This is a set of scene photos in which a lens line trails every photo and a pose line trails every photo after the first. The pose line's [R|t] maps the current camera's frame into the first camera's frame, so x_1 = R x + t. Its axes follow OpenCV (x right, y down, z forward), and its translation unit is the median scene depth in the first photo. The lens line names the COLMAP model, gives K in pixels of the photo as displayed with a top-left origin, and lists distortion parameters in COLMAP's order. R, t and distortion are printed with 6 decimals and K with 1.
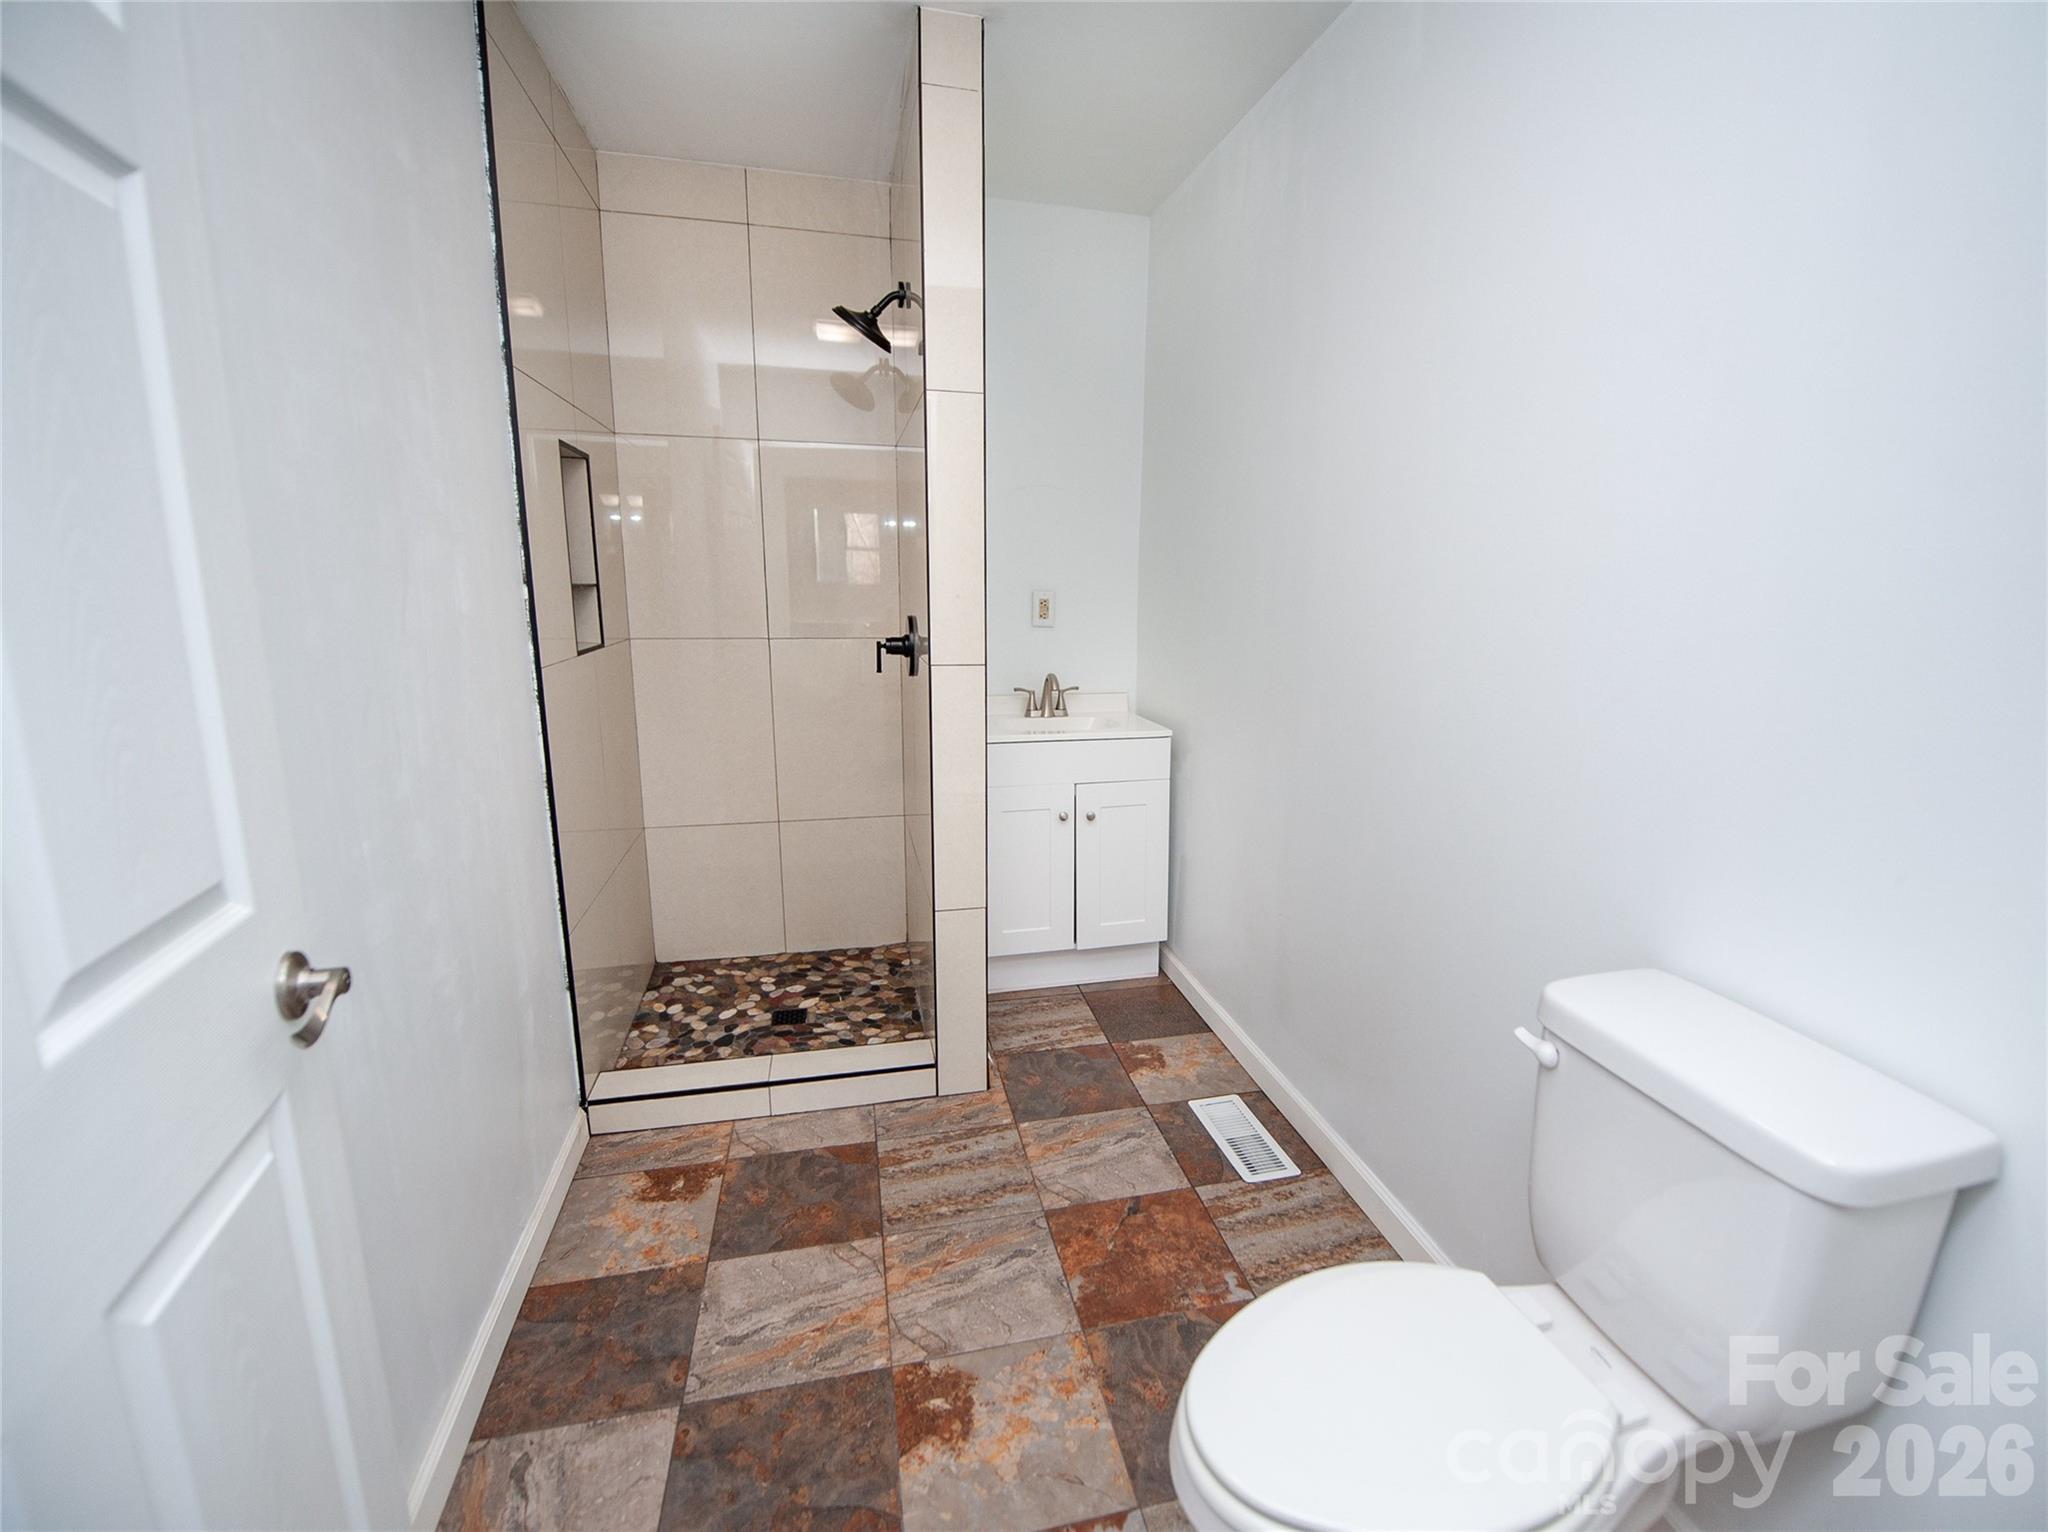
lens RADIAL K [[946.8, 0, 1074.3], [0, 946.8, 764.5], [0, 0, 1]] dist [-0.002095, -0.000265]
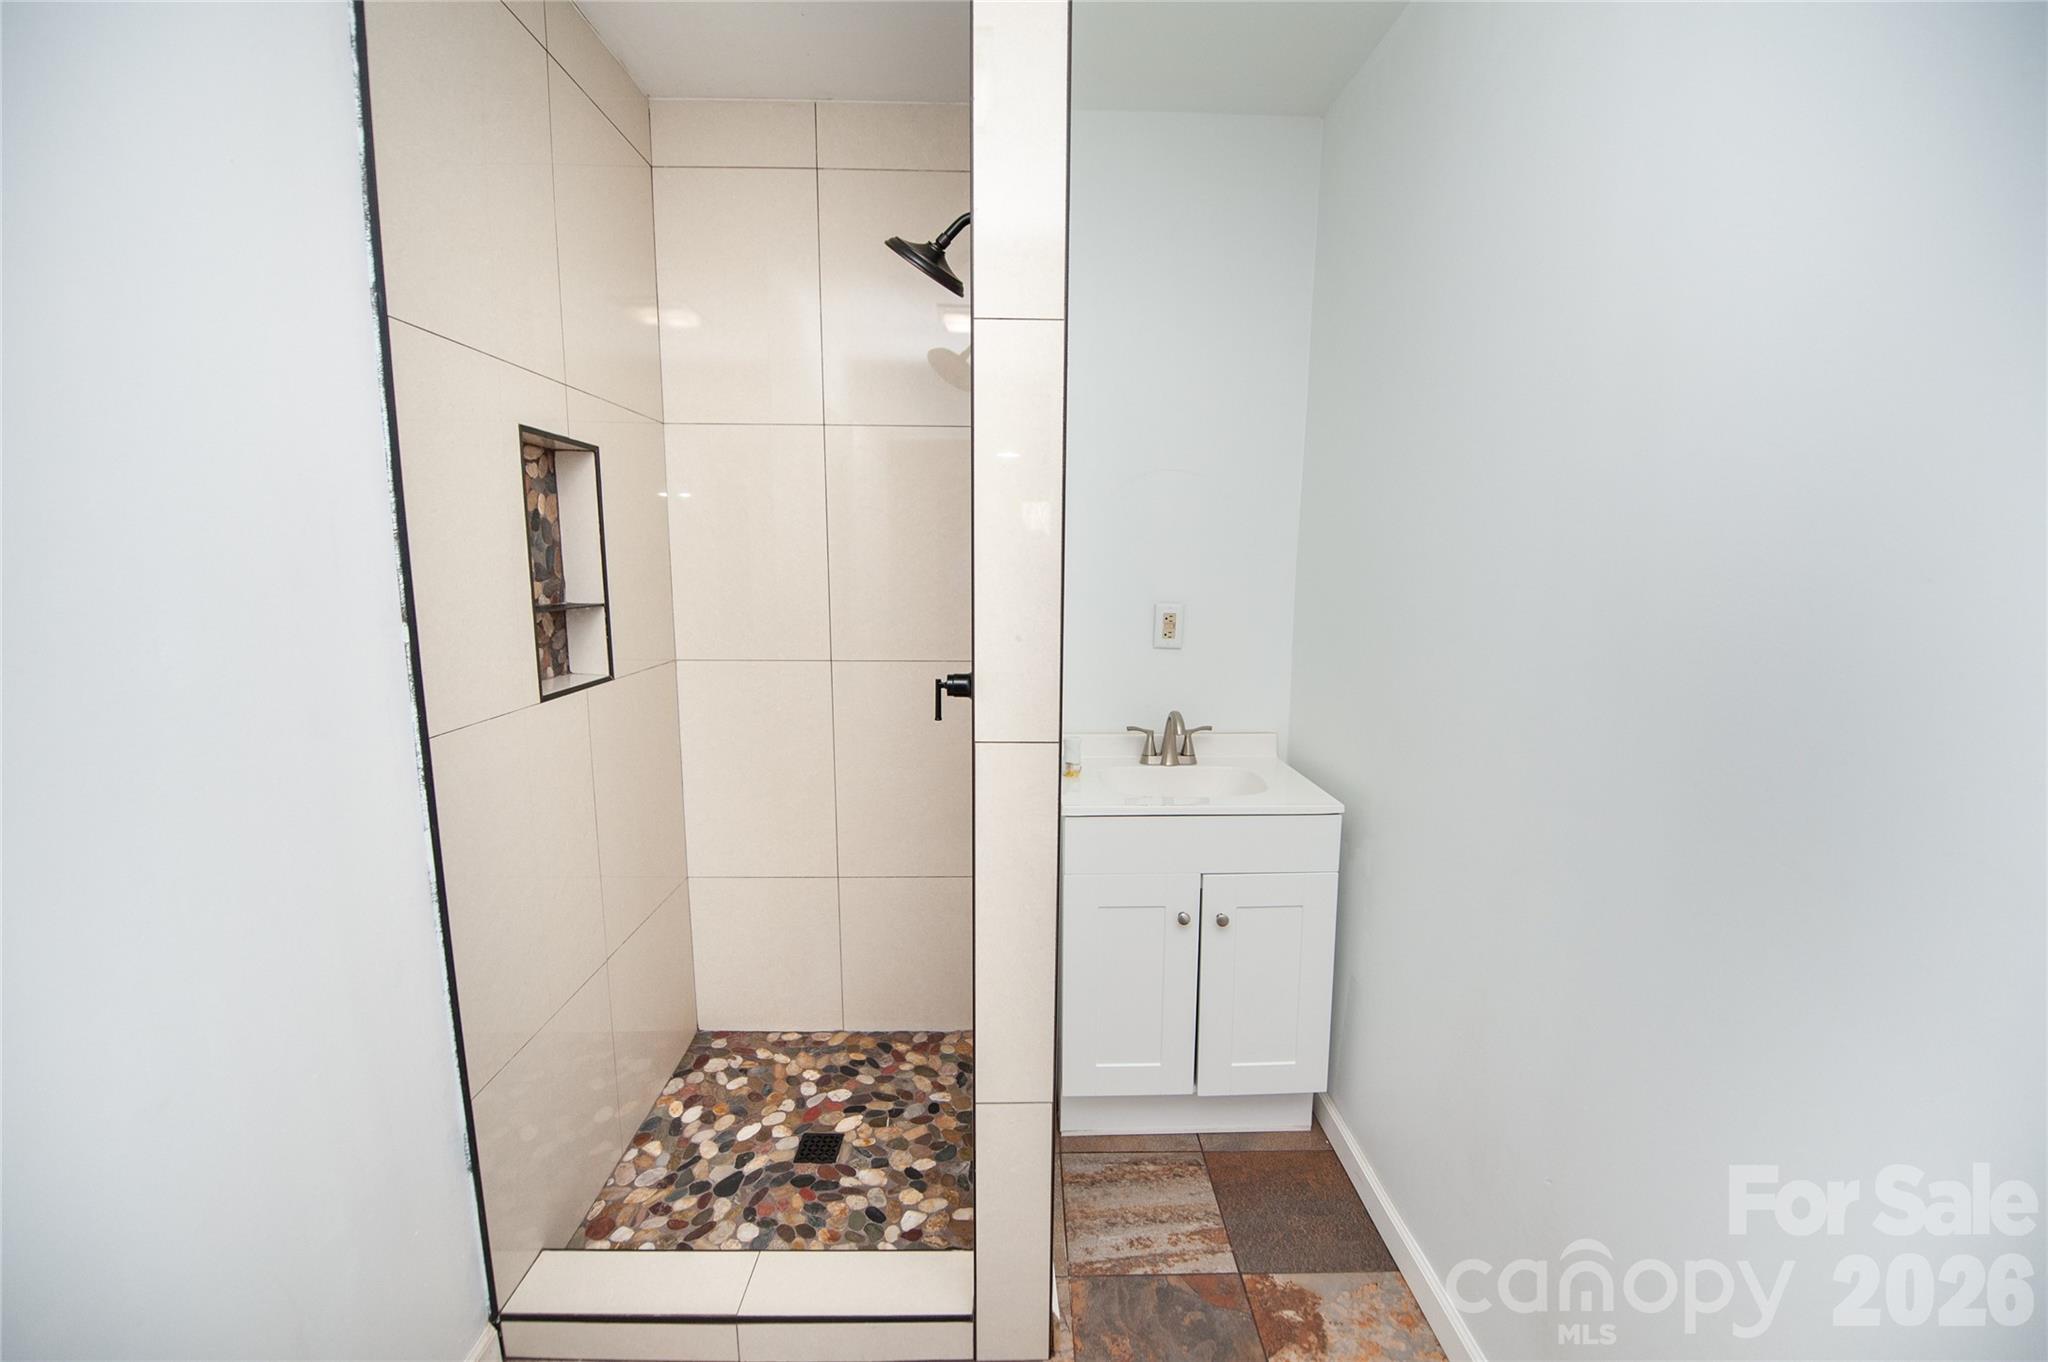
lens RADIAL K [[815.9, 0, 1024.0], [0, 815.9, 681.0], [0, 0, 1]] dist [-0.015617, -0.000078]
pose [[0.973895, 0.029053, -0.225131, 0.004569], [-0.039585, 0.998316, -0.042411, -0.095263], [0.223520, 0.050215, 0.973405, 0.354213]]
